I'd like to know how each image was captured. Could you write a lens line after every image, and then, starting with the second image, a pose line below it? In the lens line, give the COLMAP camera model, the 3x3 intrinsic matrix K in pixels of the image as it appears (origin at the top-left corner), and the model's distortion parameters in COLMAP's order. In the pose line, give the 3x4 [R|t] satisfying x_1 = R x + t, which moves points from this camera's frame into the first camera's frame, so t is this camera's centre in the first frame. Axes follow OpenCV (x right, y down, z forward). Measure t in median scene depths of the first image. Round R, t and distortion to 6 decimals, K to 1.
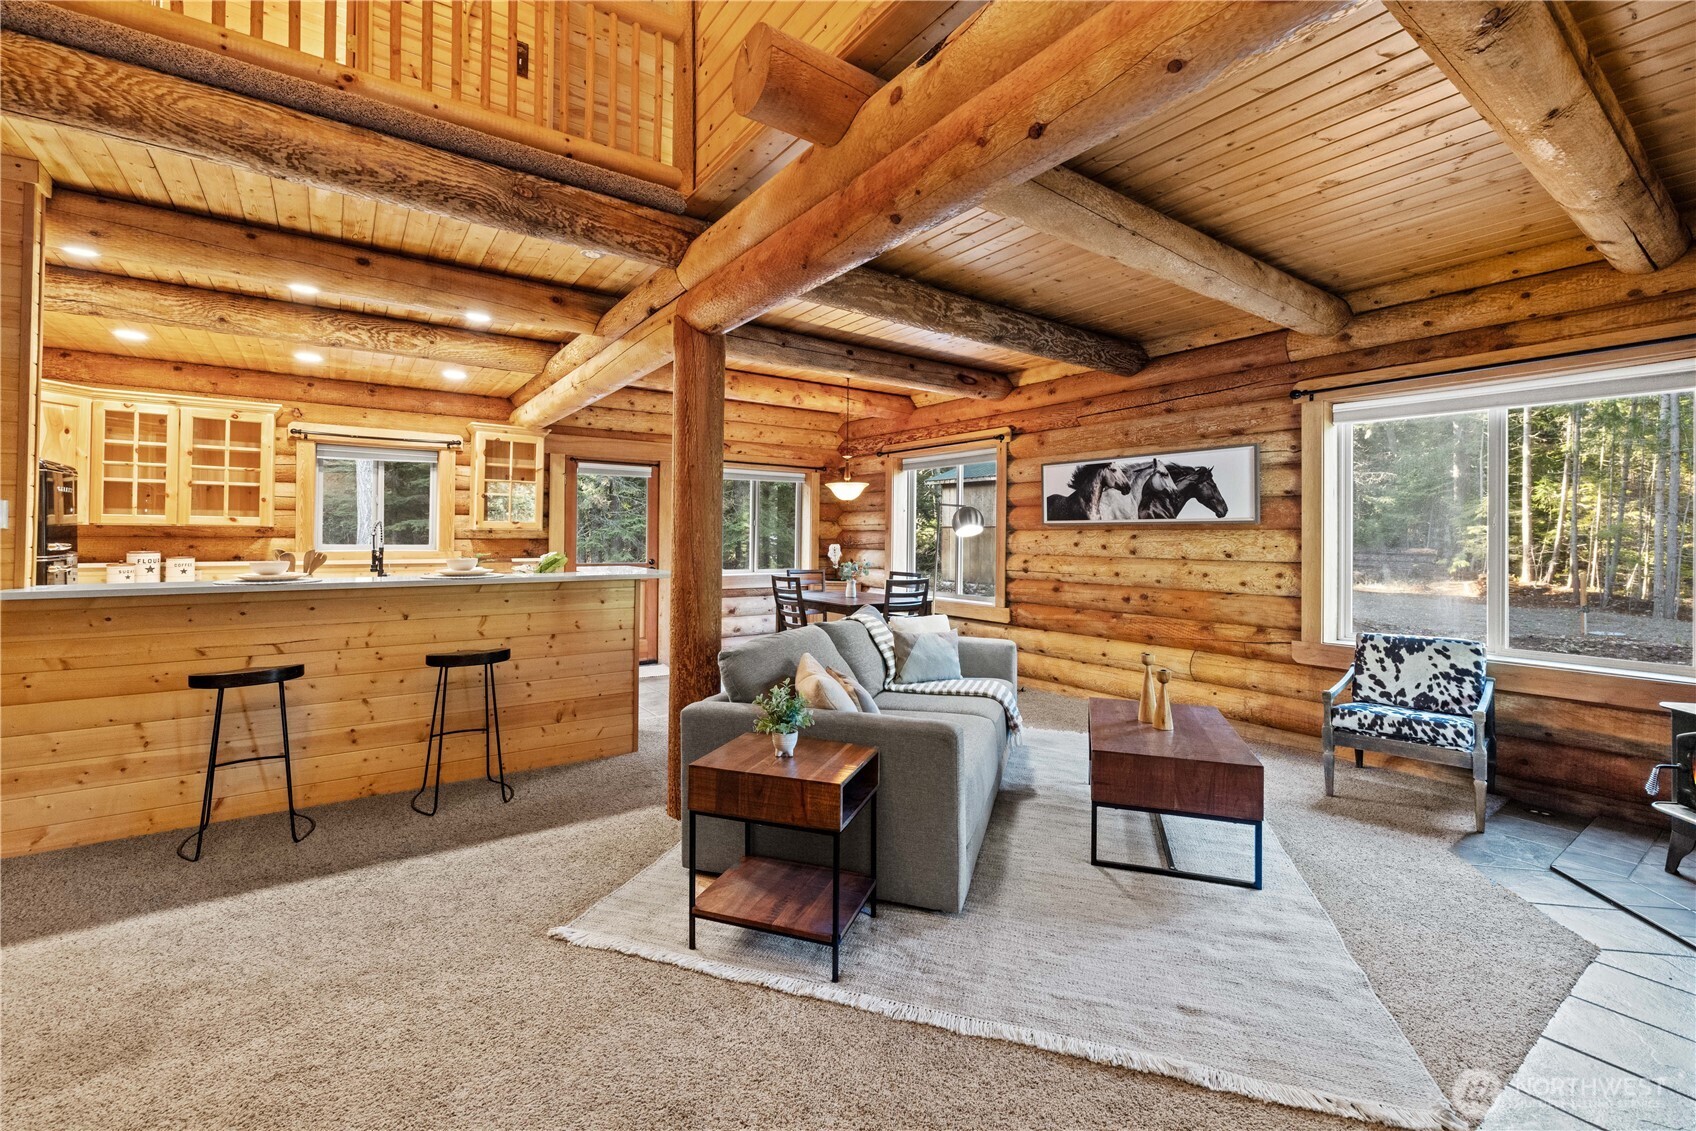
lens RADIAL K [[710.6, 0, 841.4], [0, 710.6, 535.6], [0, 0, 1]] dist [-0.001605, 0.000239]
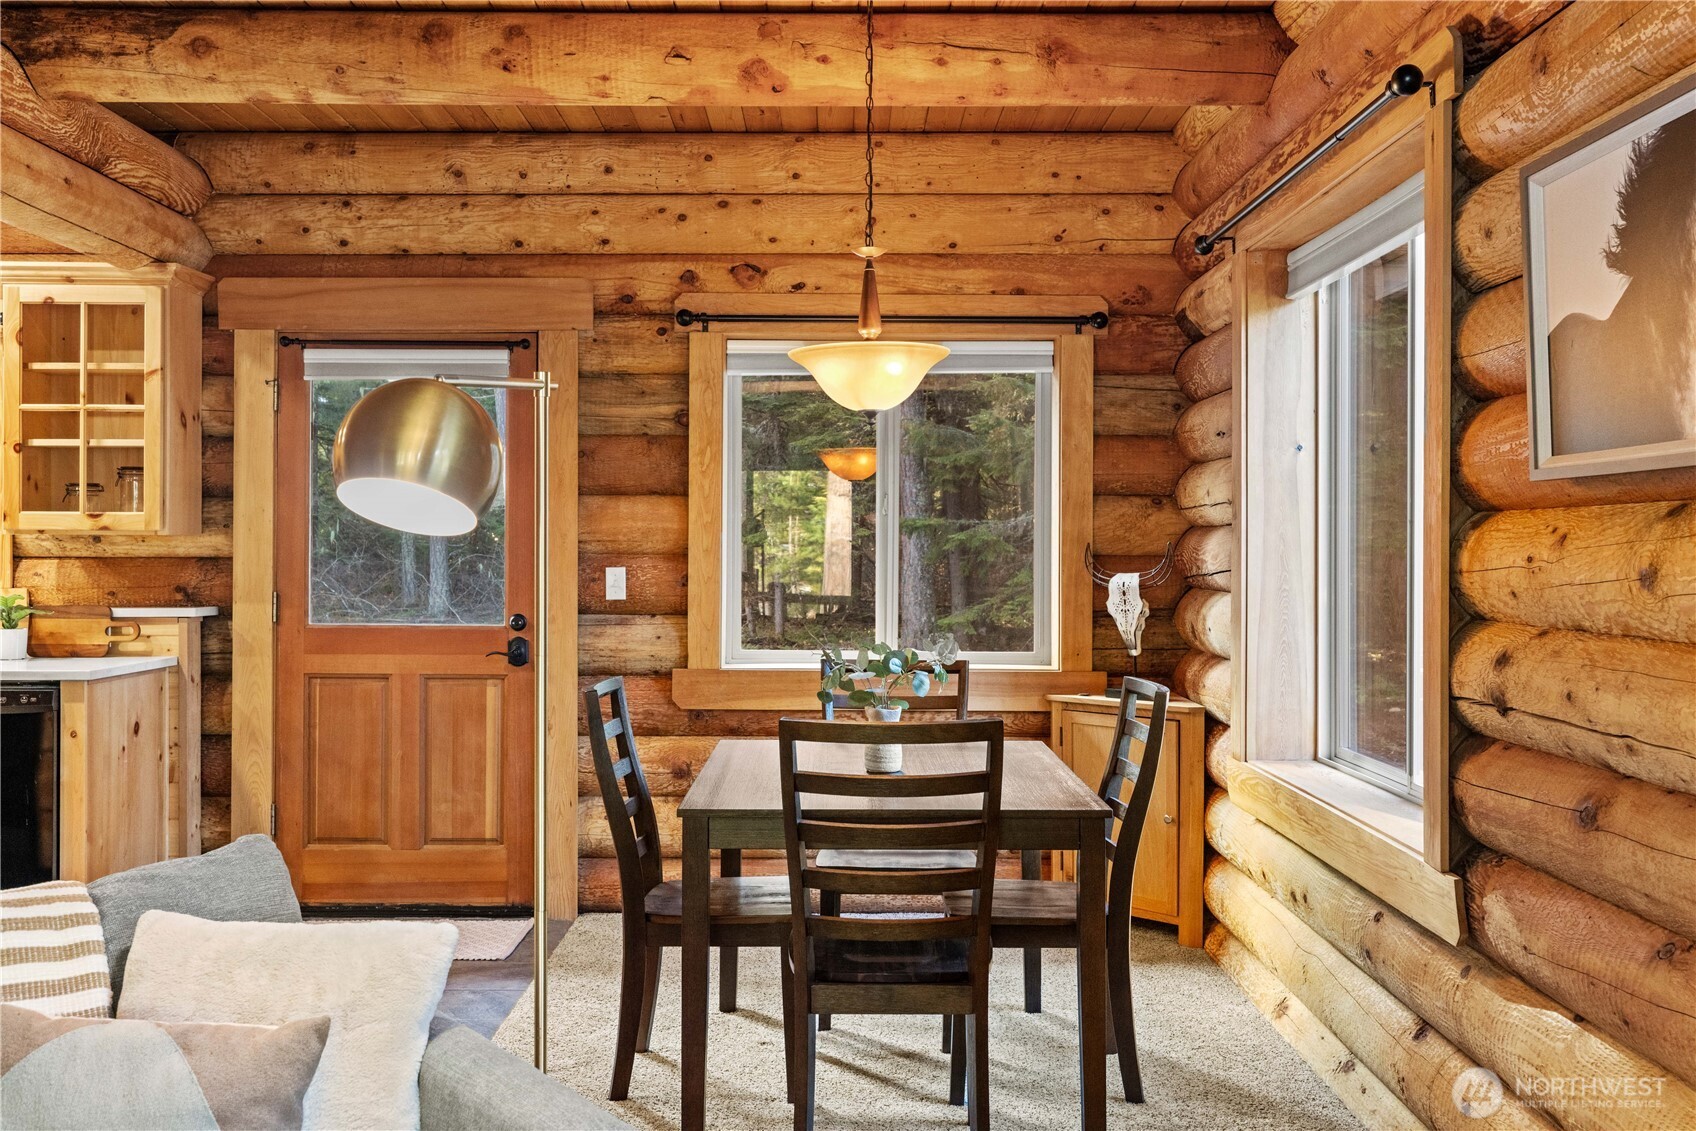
lens RADIAL K [[1642.6, 0, 855.7], [0, 1642.6, 533.1], [0, 0, 1]] dist [-0.002064, 0.000000]
pose [[0.820958, -0.011272, -0.570877, 0.502351], [0.004600, 0.999903, -0.013127, 0.006625], [0.570970, 0.008151, 0.820930, 0.671516]]
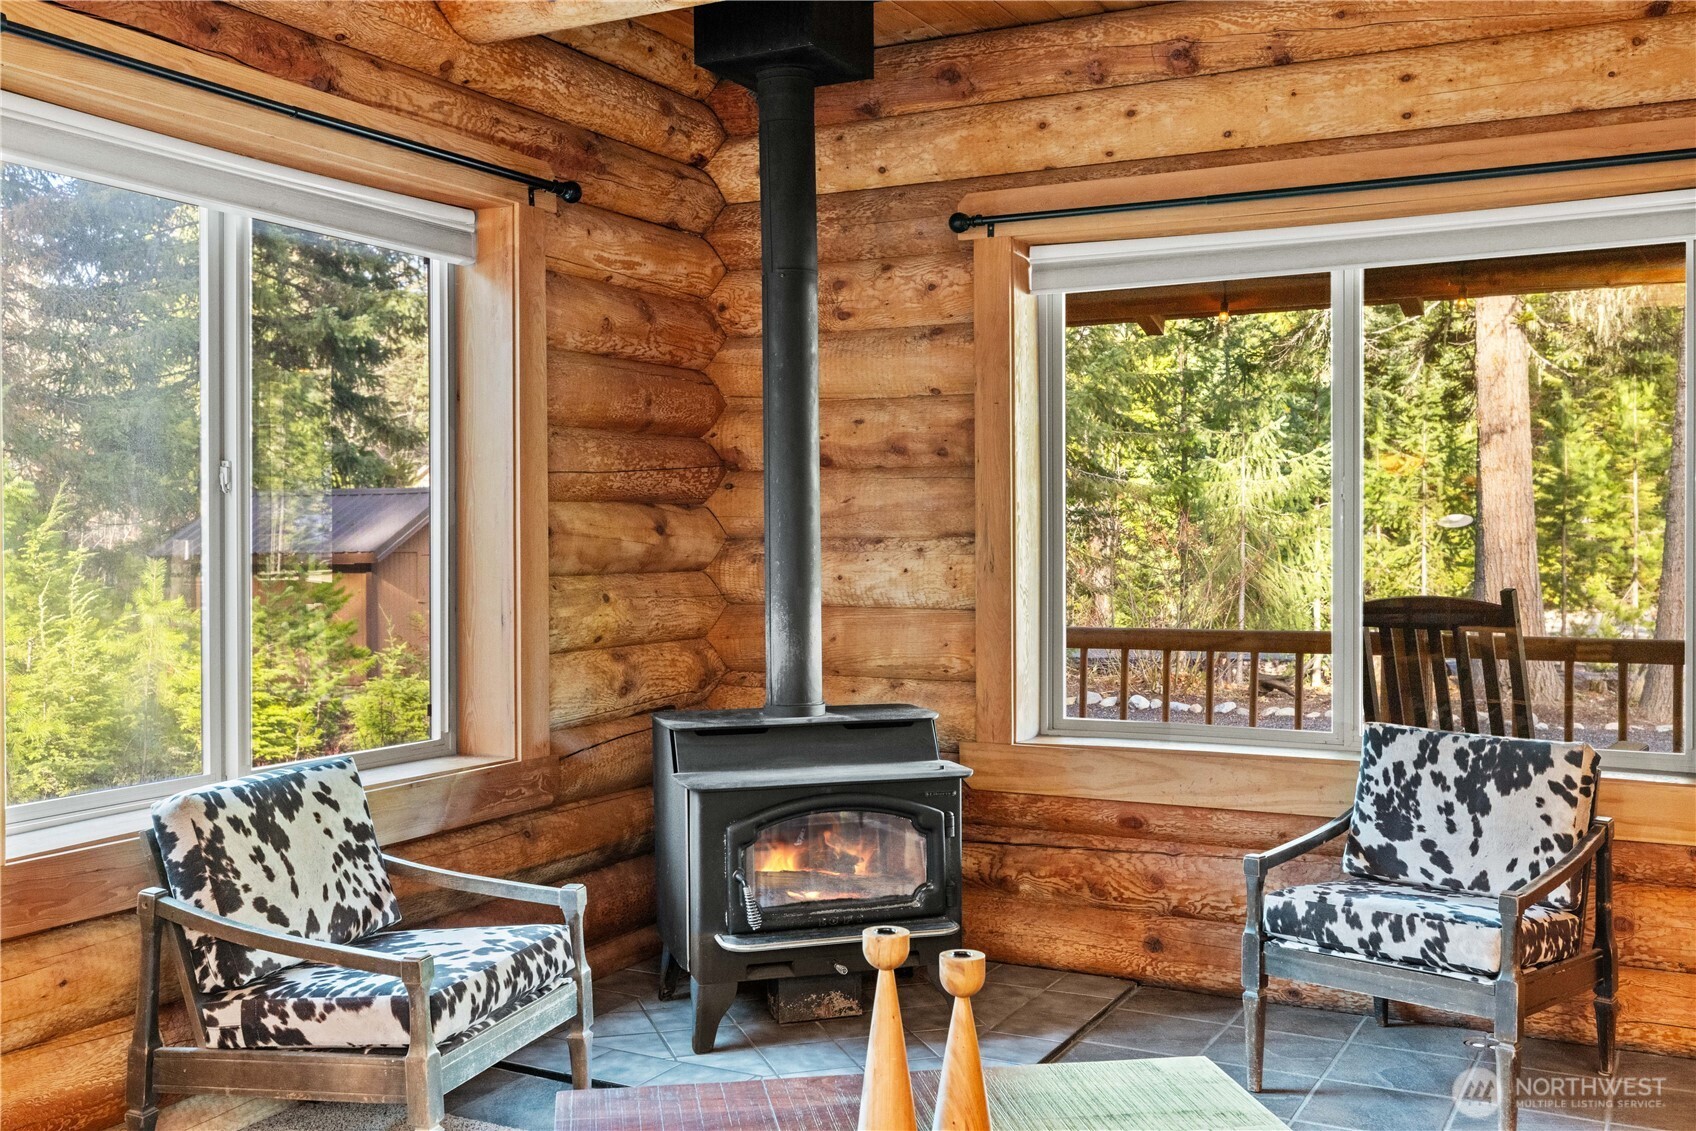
lens RADIAL K [[1642.6, 0, 825.8], [0, 1642.6, 541.4], [0, 0, 1]] dist [-0.002064, 0.000000]
pose [[-0.450208, -0.014954, 0.892799, -0.099252], [-0.004344, 0.999885, 0.014557, 0.001479], [-0.892913, 0.002676, -0.450221, 0.921151]]
